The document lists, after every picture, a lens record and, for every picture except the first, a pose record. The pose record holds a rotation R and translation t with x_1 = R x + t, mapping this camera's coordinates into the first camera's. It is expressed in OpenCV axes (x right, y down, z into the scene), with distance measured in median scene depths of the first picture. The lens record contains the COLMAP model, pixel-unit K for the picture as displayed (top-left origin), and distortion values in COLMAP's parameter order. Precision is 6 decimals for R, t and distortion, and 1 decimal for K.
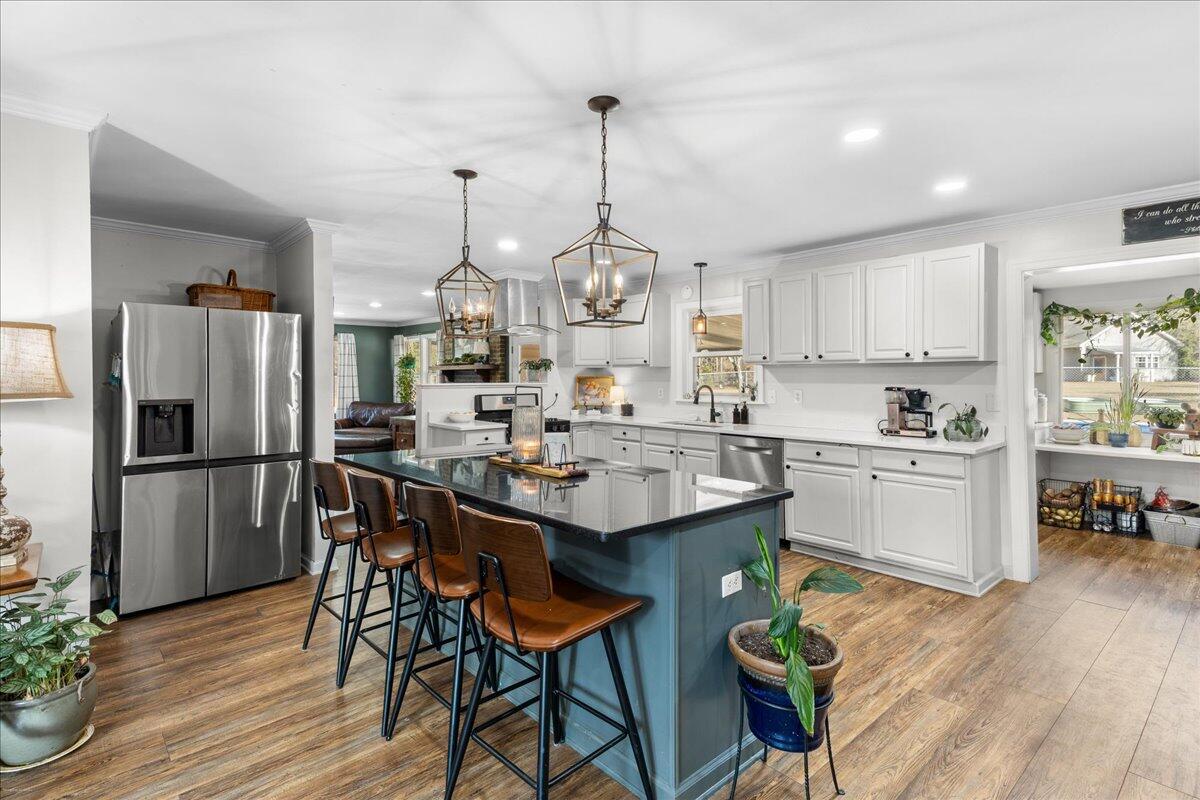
lens RADIAL K [[595.2, 0, 622.8], [0, 595.2, 371.2], [0, 0, 1]] dist [0.042995, 0.000010]
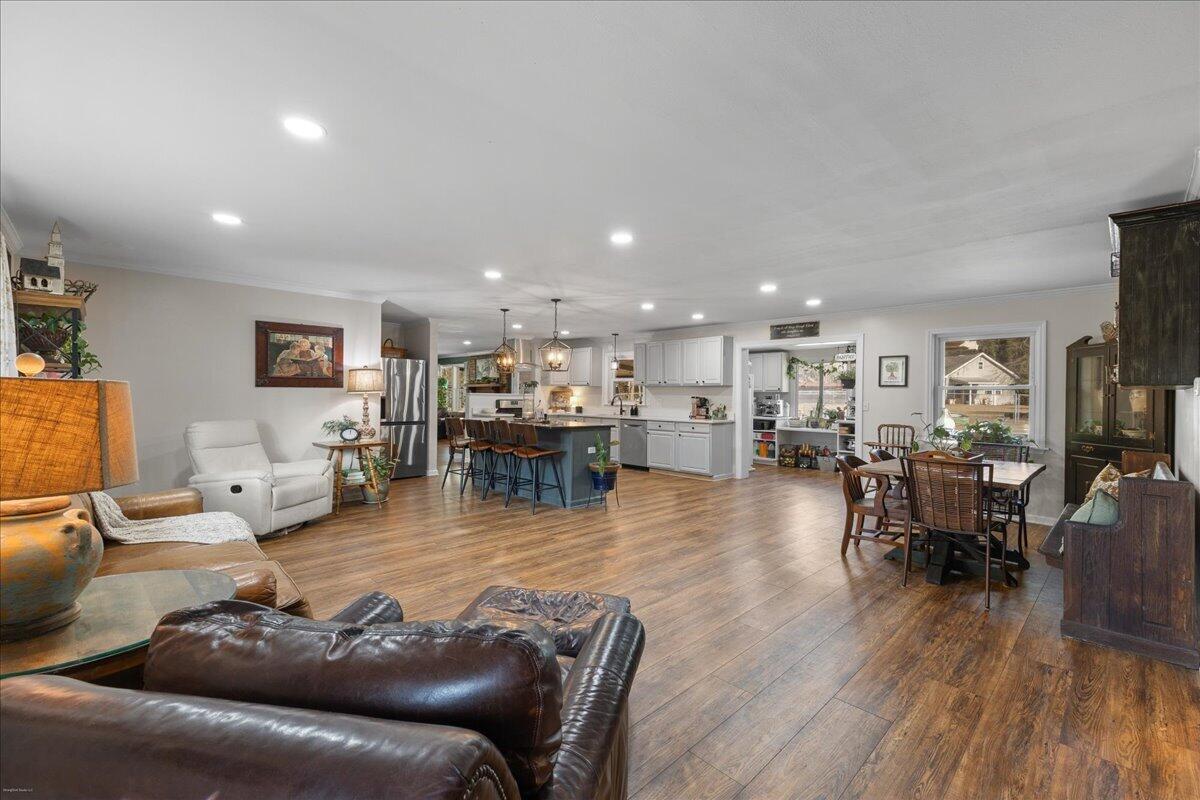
lens RADIAL K [[507.1, 0, 649.9], [0, 507.1, 394.9], [0, 0, 1]] dist [0.002864, 0.000027]
pose [[0.994953, 0.012805, 0.099521, 0.088805], [-0.013409, 0.999895, 0.005402, 0.010929], [-0.099441, -0.006709, 0.995021, -0.747546]]
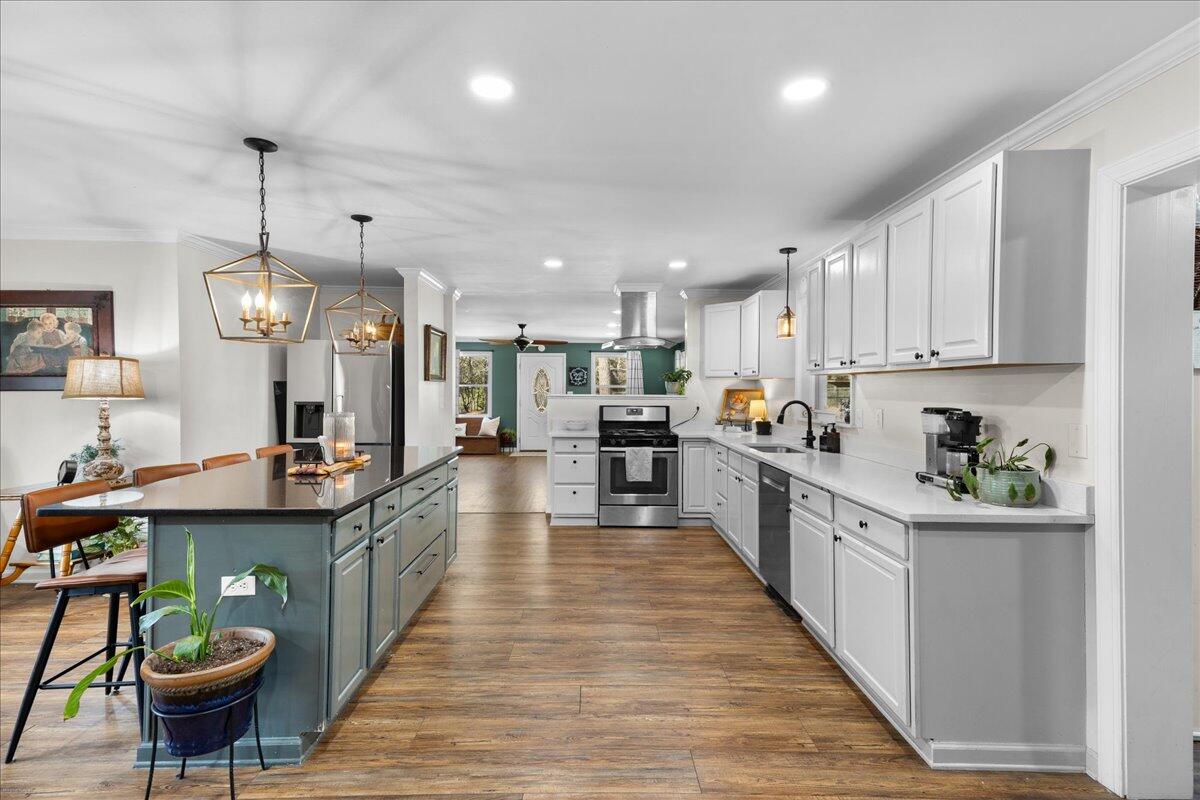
lens RADIAL K [[595.2, 0, 609.7], [0, 595.2, 396.8], [0, 0, 1]] dist [0.042995, 0.000010]
pose [[0.739134, 0.014722, -0.673397, 0.552720], [0.000174, 0.999757, 0.022049, 0.000725], [0.673558, -0.016414, 0.738952, 0.266486]]
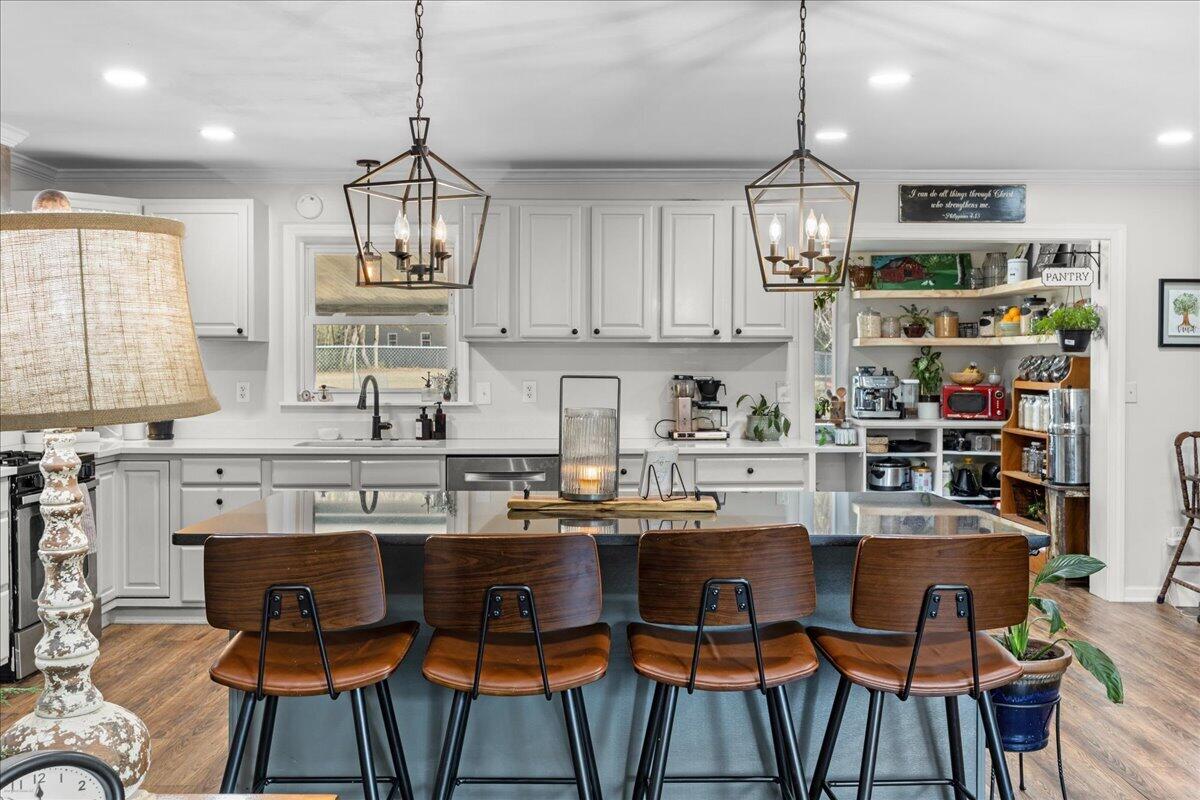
lens RADIAL K [[985.6, 0, 605.0], [0, 985.6, 398.8], [0, 0, 1]] dist [0.016029, -0.000905]
pose [[0.673475, -0.021889, 0.738886, -0.459405], [-0.007103, 0.999324, 0.036079, 0.010889], [-0.739176, -0.029546, 0.672864, 0.219977]]
